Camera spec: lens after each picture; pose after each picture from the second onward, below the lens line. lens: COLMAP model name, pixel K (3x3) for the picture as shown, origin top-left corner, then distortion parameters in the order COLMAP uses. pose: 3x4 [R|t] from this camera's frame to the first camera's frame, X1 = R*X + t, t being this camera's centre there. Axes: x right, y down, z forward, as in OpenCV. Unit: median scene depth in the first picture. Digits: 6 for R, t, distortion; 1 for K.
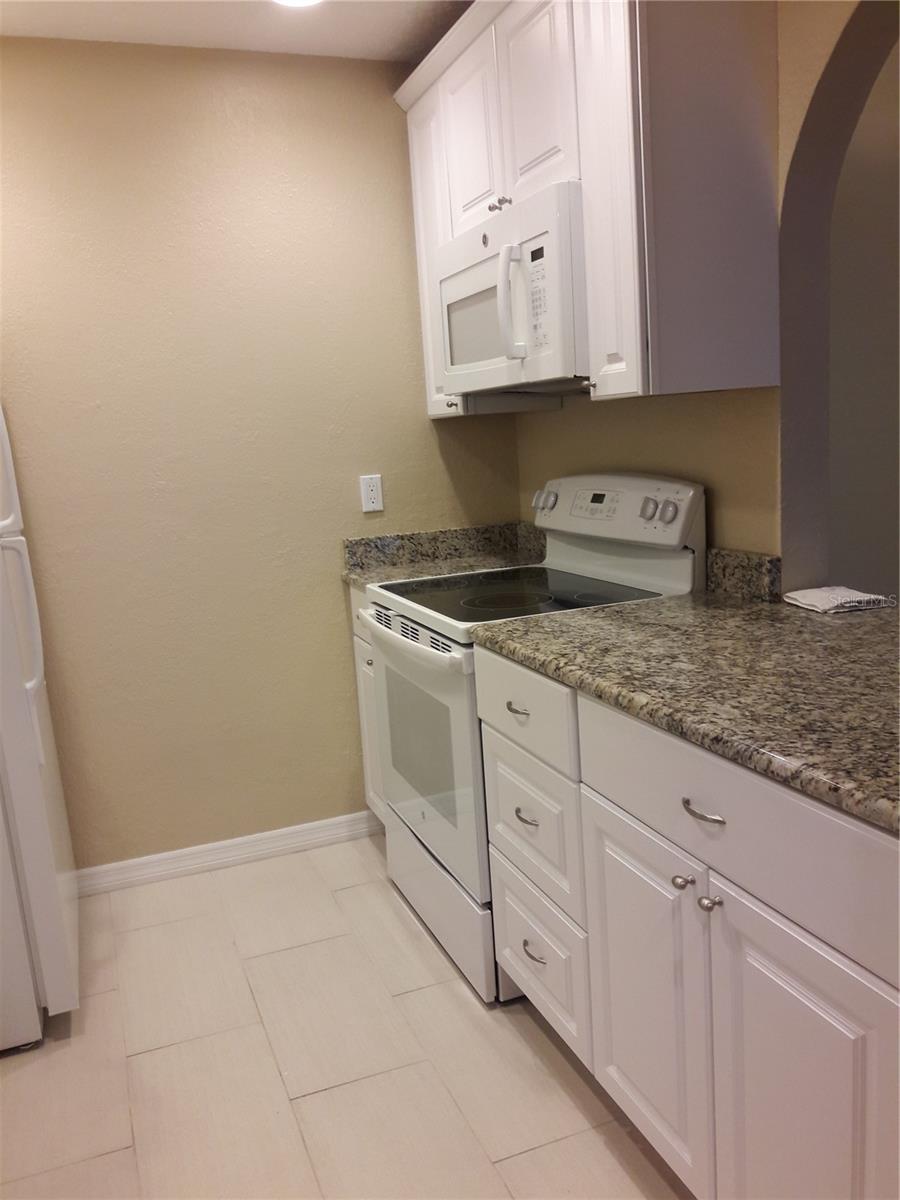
lens RADIAL K [[965.3, 0, 447.9], [0, 965.3, 607.1], [0, 0, 1]] dist [0.083450, -0.134129]
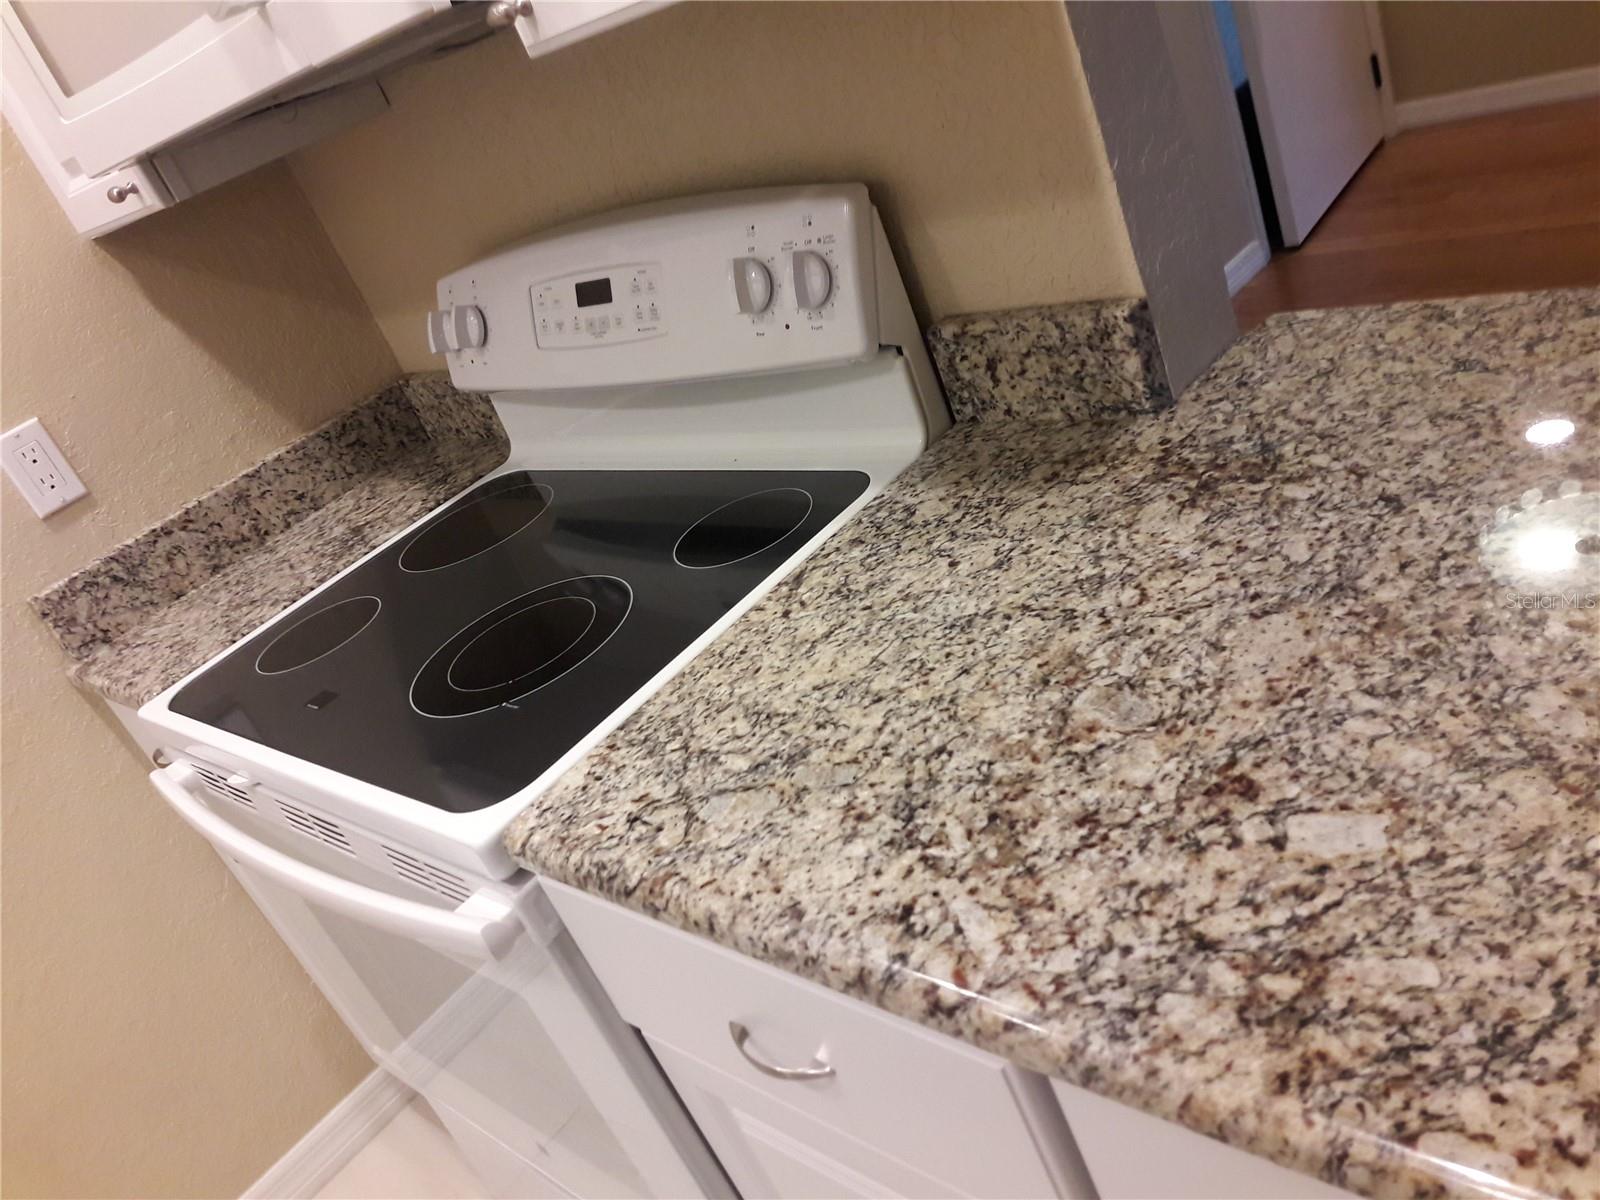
lens RADIAL K [[1287.0, 0, 796.7], [0, 1287.0, 579.4], [0, 0, 1]] dist [0.083450, -0.134129]
pose [[0.848465, -0.443252, 0.289196, 0.017519], [0.380987, 0.890814, 0.247586, -0.126858], [-0.367363, -0.099888, 0.924698, 0.524334]]
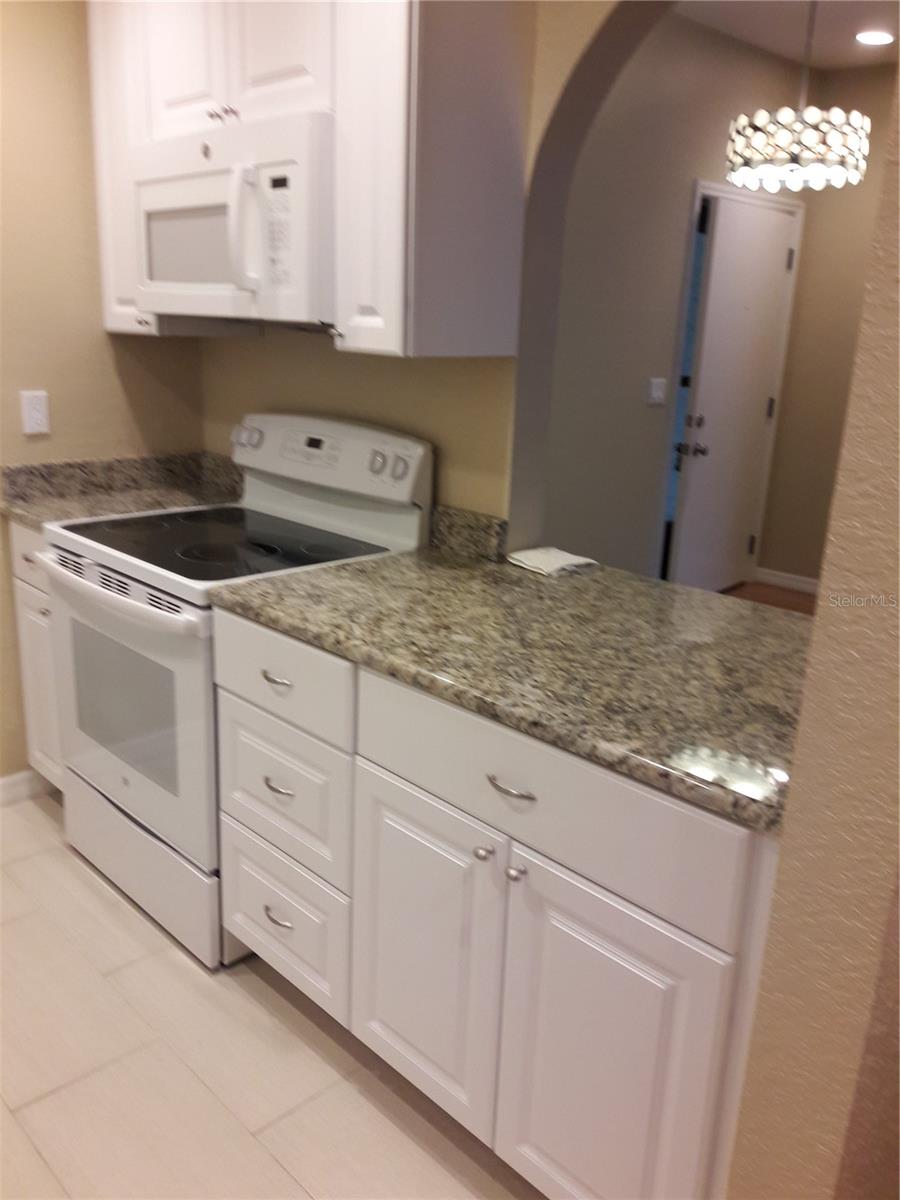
lens RADIAL K [[962.9, 0, 450.0], [0, 962.9, 600.0], [0, 0, 1]] dist [0.080208, -0.155902]
pose [[0.910892, -0.011962, 0.412470, -0.143008], [-0.026481, 0.995825, 0.087360, -0.052181], [-0.411793, -0.090498, 0.906773, 0.060843]]
